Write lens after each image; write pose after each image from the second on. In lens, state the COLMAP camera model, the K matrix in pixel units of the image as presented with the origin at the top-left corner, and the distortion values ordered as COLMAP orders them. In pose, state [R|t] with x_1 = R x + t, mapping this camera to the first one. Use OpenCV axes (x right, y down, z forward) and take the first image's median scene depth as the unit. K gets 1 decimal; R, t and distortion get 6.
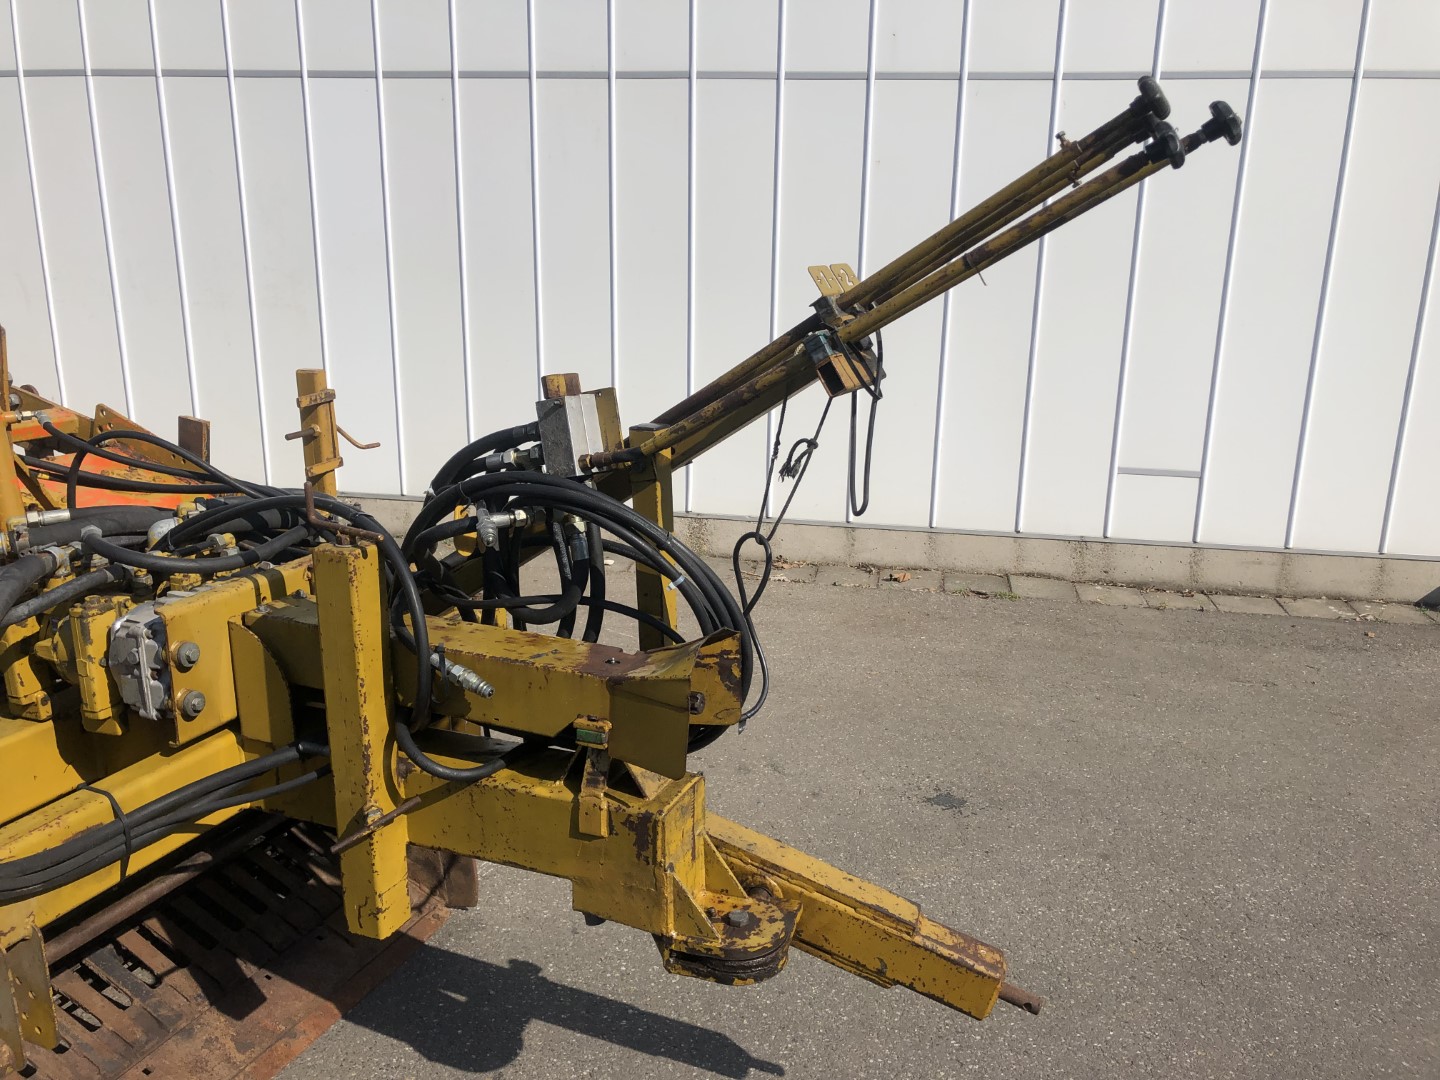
lens RADIAL K [[1158.0, 0, 720.0], [0, 1158.0, 540.0], [0, 0, 1]] dist [0.085928, -0.089469]
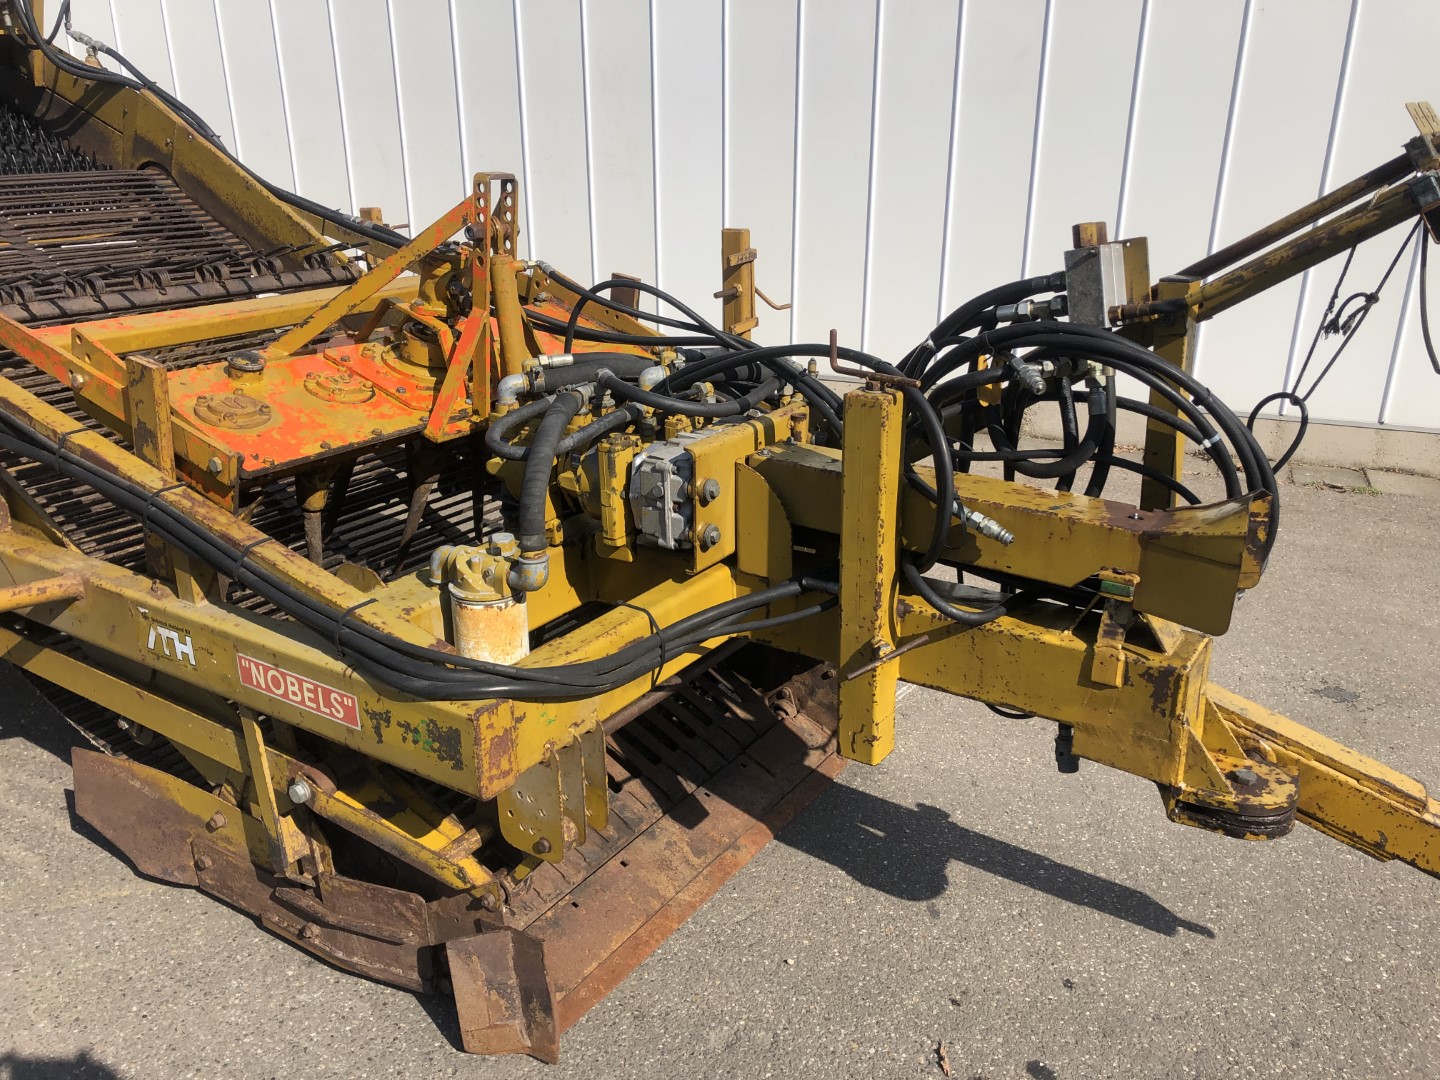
lens RADIAL K [[1165.6, 0, 720.0], [0, 1165.6, 540.0], [0, 0, 1]] dist [0.043948, -0.008121]
pose [[0.984759, 0.054952, -0.165014, -0.259264], [-0.039175, 0.994475, 0.097391, 0.037664], [0.169454, -0.089443, 0.981471, -0.050934]]
